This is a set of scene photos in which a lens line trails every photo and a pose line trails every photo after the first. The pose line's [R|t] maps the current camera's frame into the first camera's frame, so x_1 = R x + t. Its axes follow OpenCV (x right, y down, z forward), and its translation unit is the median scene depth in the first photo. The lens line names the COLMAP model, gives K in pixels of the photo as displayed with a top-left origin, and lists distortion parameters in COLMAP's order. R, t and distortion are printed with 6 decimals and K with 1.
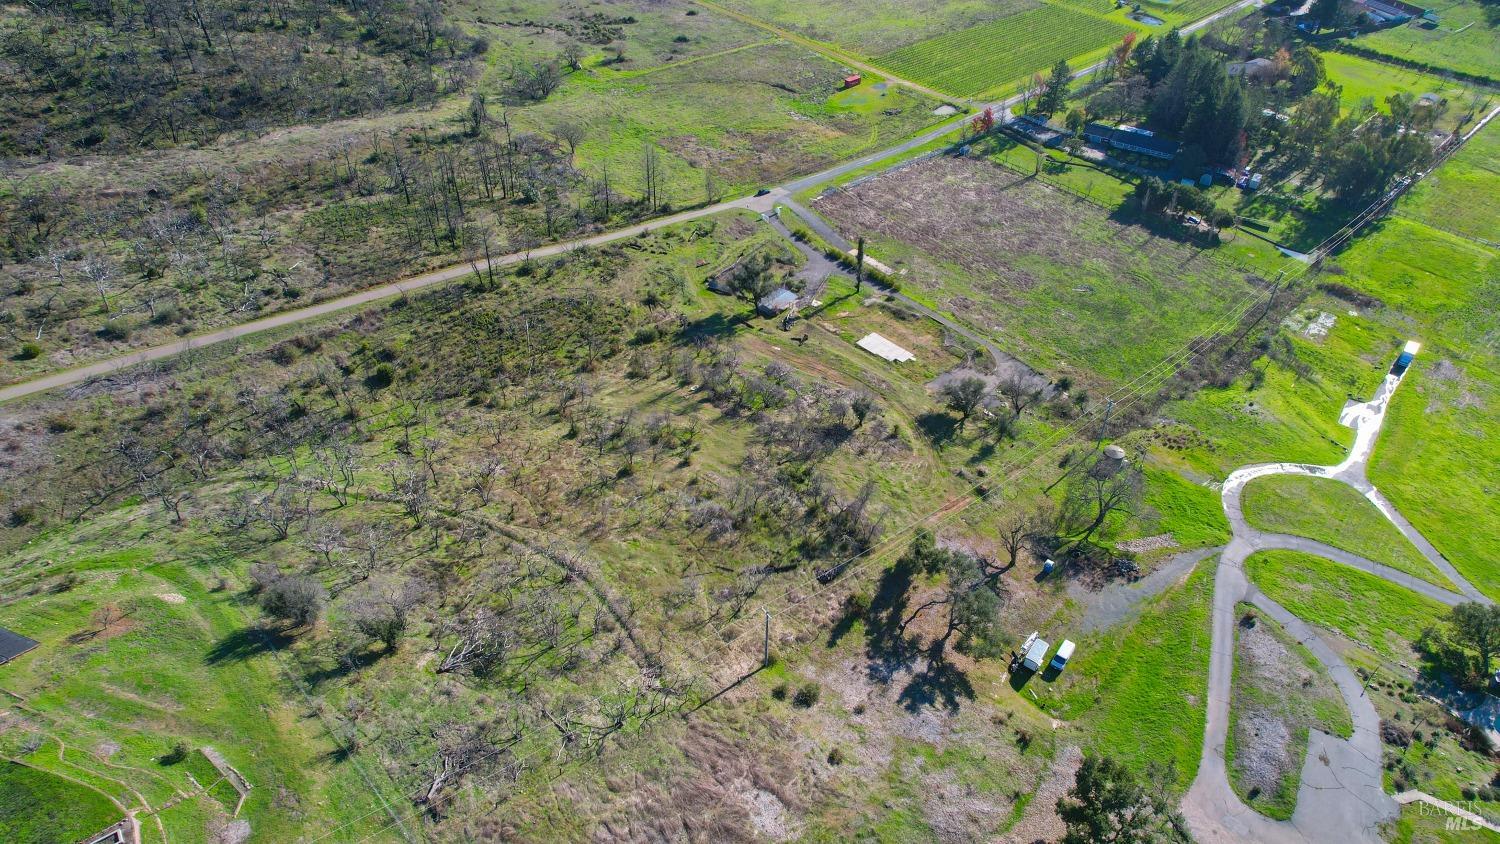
lens RADIAL K [[960.5, 0, 770.2], [0, 960.5, 428.2], [0, 0, 1]] dist [-0.081553, 0.073203]
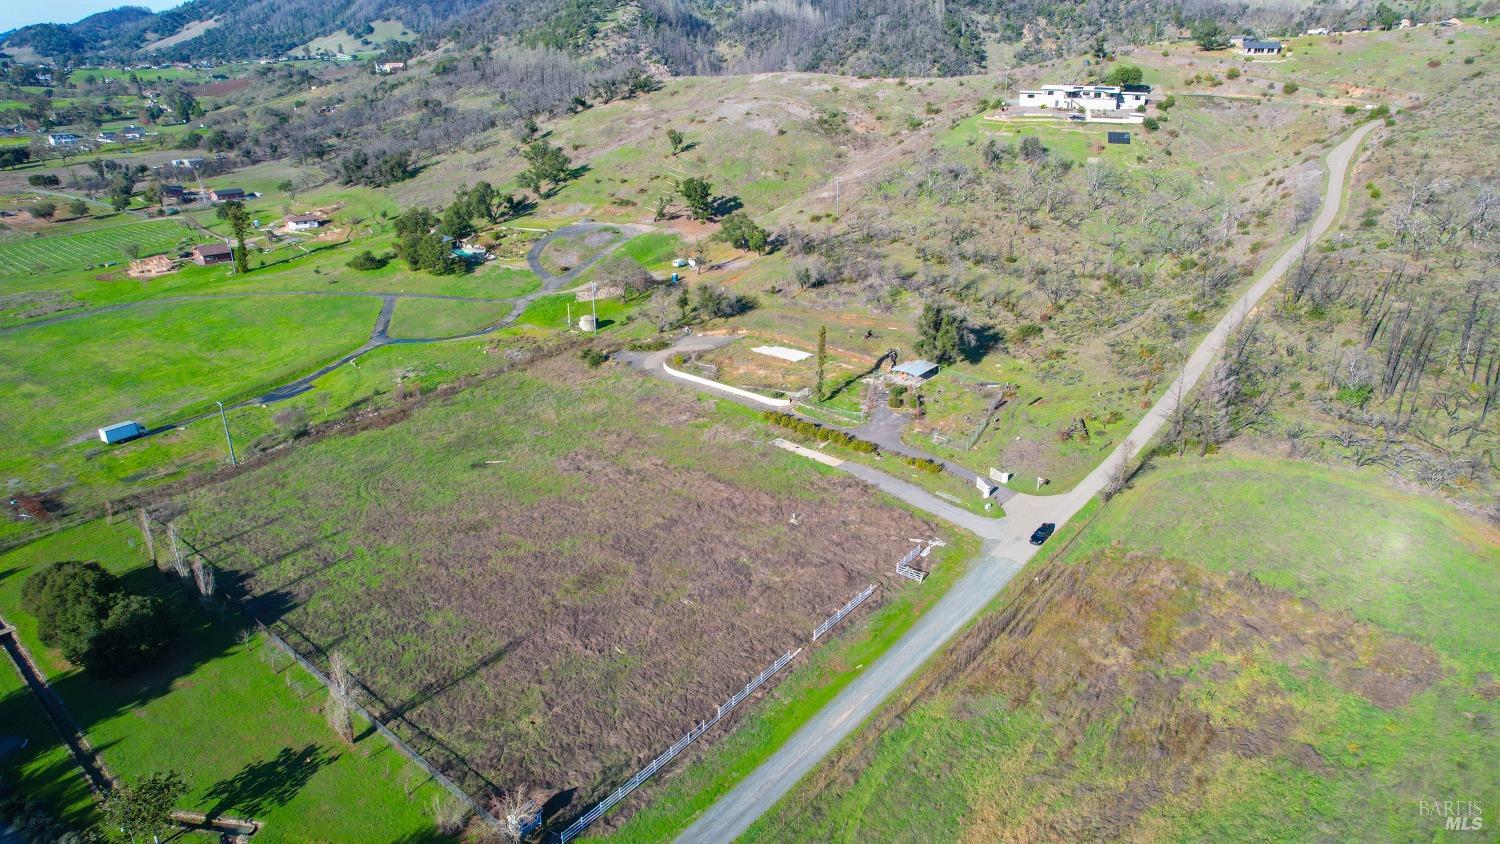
lens RADIAL K [[960.5, 0, 770.2], [0, 960.5, 428.2], [0, 0, 1]] dist [-0.081553, 0.073203]
pose [[-0.995396, 0.025793, -0.092307, 0.223156], [-0.070727, 0.452277, 0.889069, -0.891679], [0.064680, 0.891505, -0.448371, 1.497999]]
